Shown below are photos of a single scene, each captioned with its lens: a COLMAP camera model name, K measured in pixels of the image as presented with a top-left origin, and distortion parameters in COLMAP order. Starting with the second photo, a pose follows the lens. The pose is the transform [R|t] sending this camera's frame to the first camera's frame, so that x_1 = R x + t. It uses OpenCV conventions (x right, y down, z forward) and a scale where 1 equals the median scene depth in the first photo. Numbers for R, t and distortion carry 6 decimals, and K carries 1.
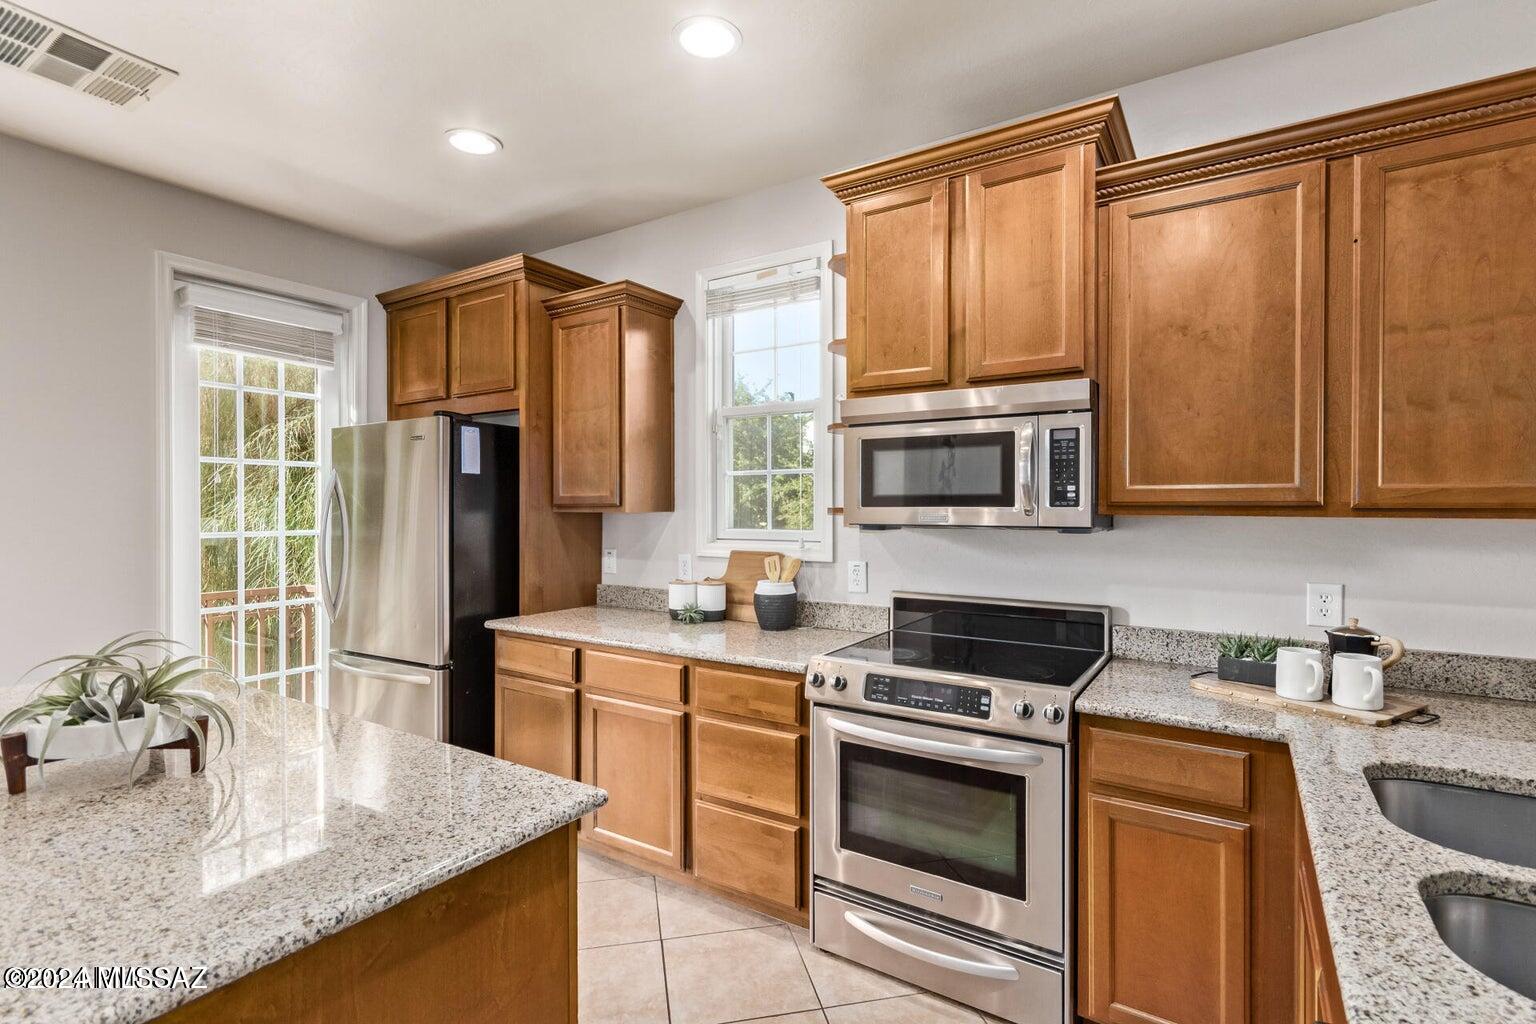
lens RADIAL K [[702.0, 0, 822.4], [0, 702.0, 510.3], [0, 0, 1]] dist [-0.000055, 0.000128]
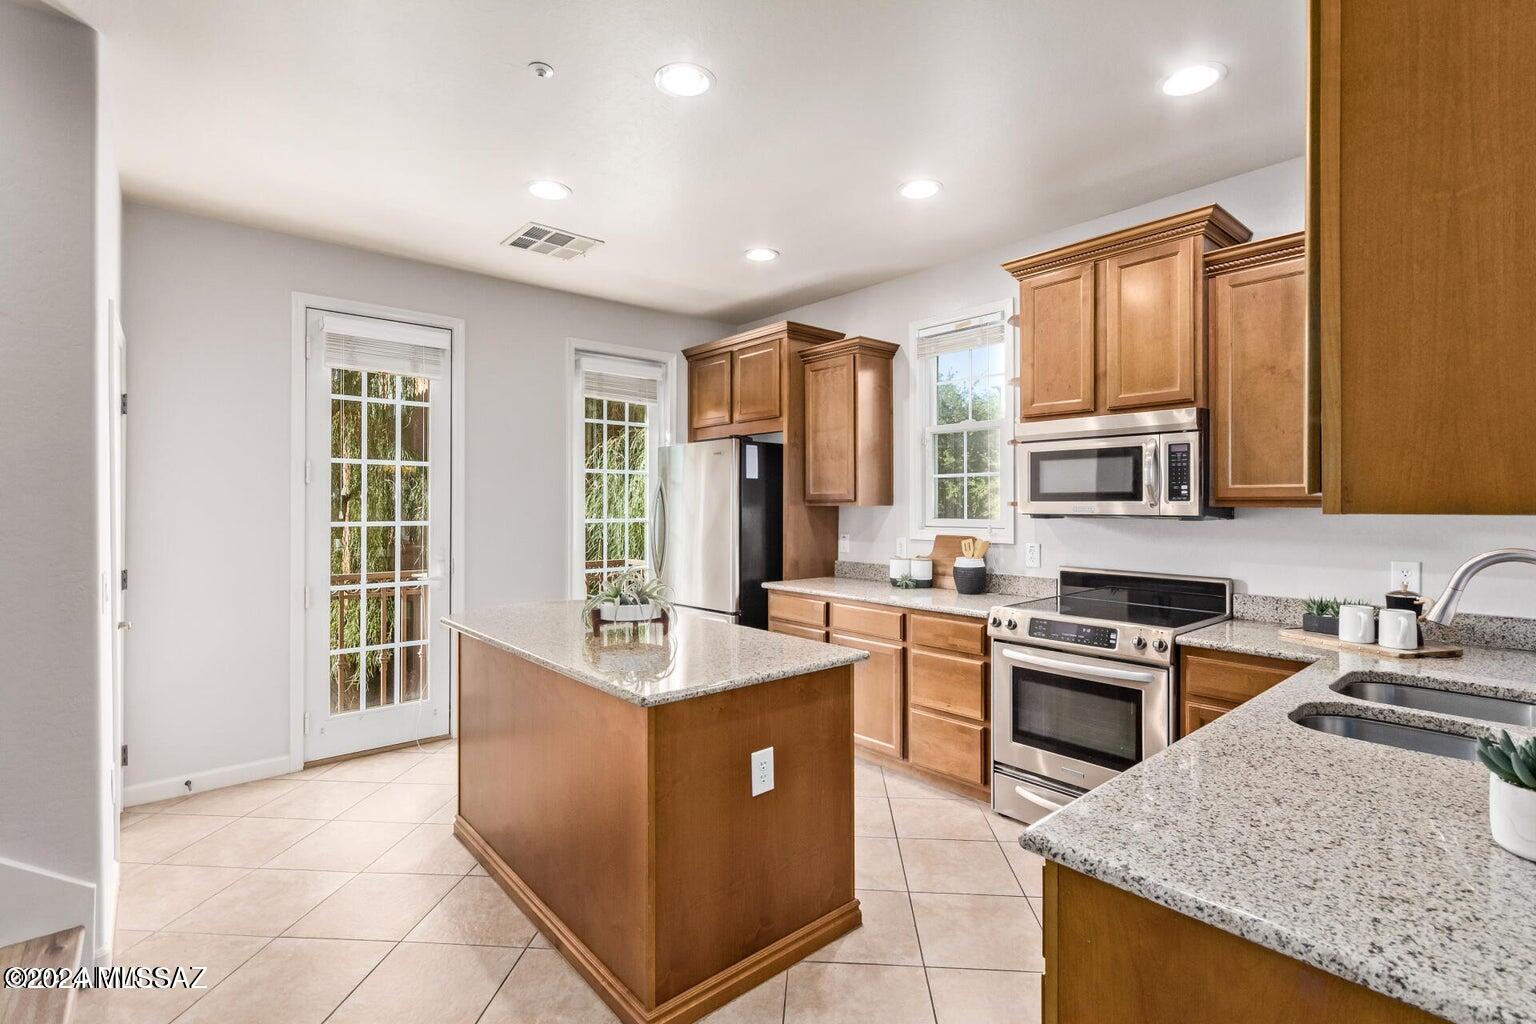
lens RADIAL K [[714.9, 0, 839.3], [0, 714.9, 503.0], [0, 0, 1]] dist [-0.000104, 0.000098]
pose [[0.964714, -0.000731, -0.263300, 0.063066], [-0.000739, 0.999985, -0.005480, 0.006221], [0.263300, 0.005481, 0.964698, -0.452812]]
